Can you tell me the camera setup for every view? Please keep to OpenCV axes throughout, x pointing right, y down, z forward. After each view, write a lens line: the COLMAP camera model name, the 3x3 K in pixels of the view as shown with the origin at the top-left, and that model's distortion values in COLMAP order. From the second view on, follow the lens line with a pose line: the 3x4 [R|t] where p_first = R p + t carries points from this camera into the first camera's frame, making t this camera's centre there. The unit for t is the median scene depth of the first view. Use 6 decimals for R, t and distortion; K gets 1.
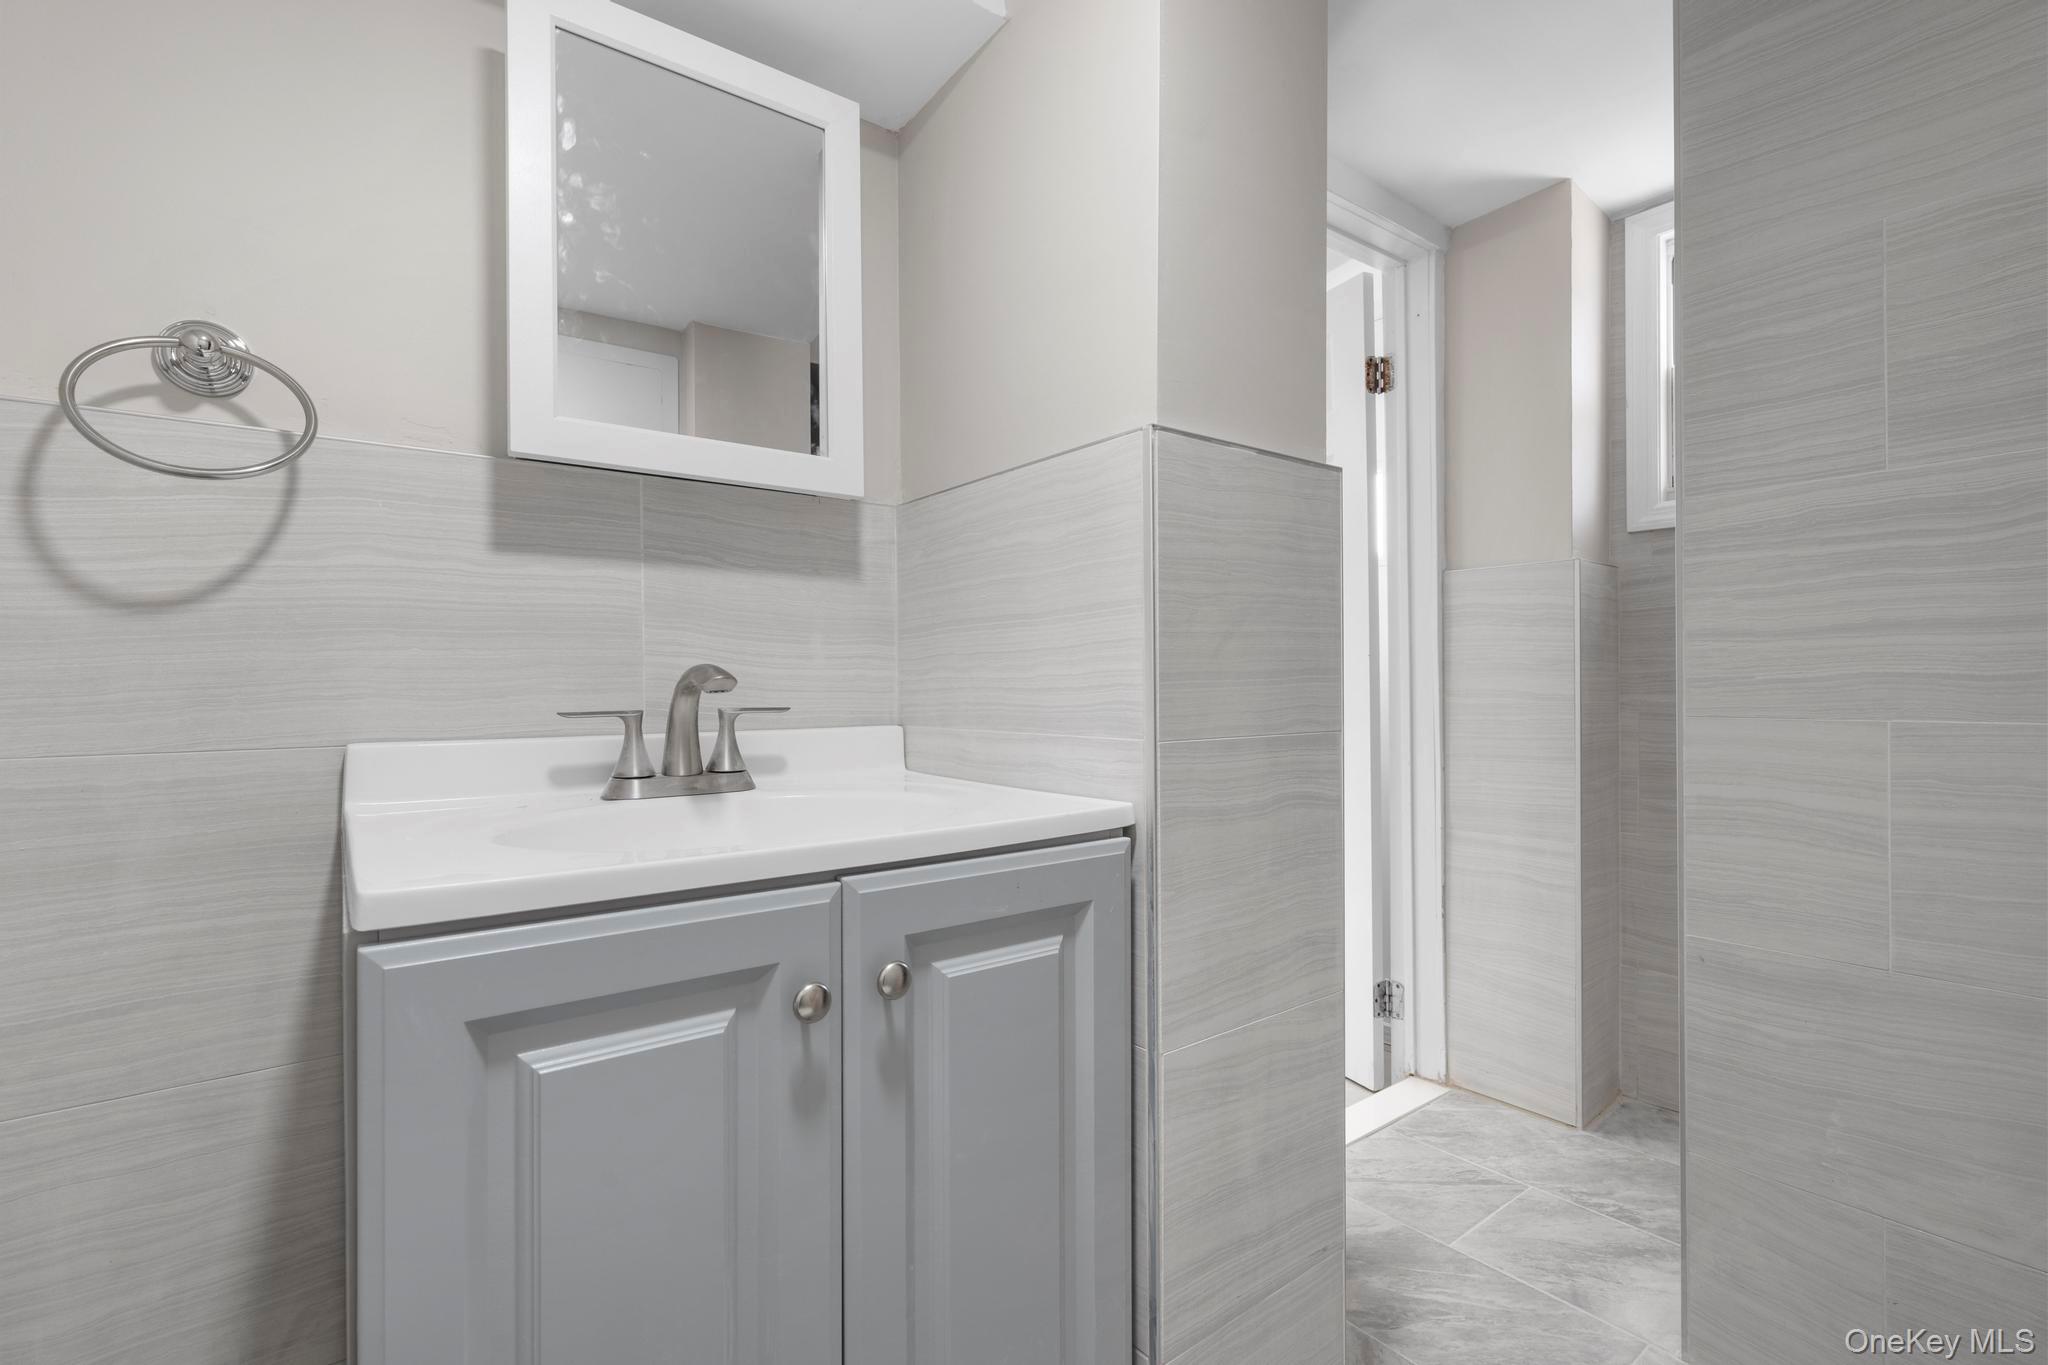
lens RADIAL K [[924.5, 0, 1020.4], [0, 924.5, 683.8], [0, 0, 1]] dist [-0.002546, 0.002813]
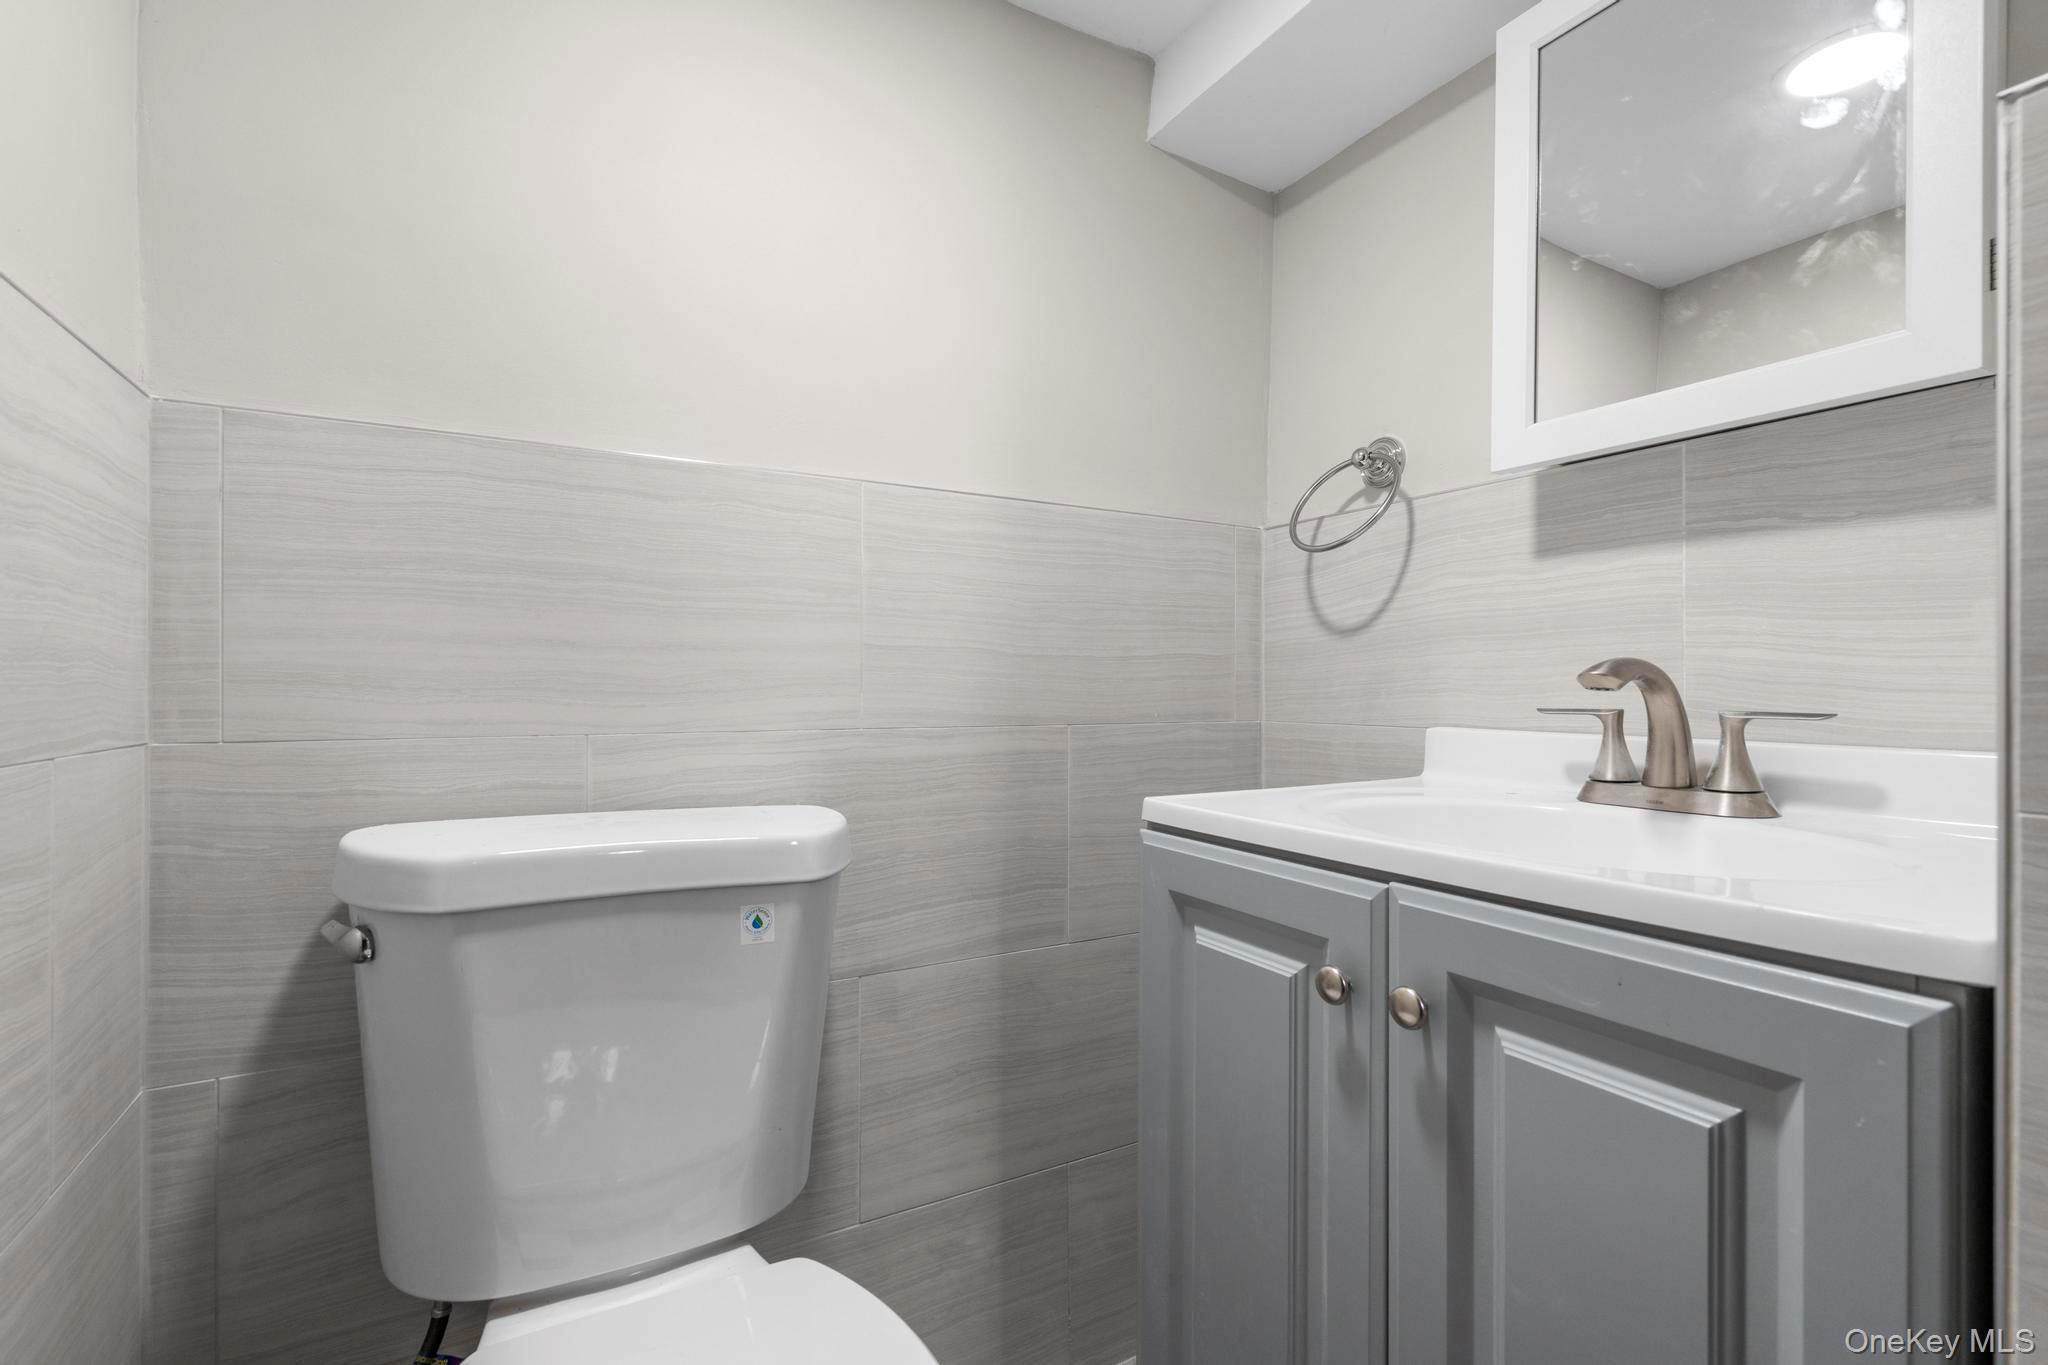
lens RADIAL K [[924.5, 0, 1019.8], [0, 924.5, 683.6], [0, 0, 1]] dist [-0.002546, 0.002813]
pose [[-0.123744, 0.002254, -0.992312, 0.581776], [0.000172, 0.999997, 0.002250, 0.000828], [0.992314, 0.000107, -0.123744, 0.529259]]
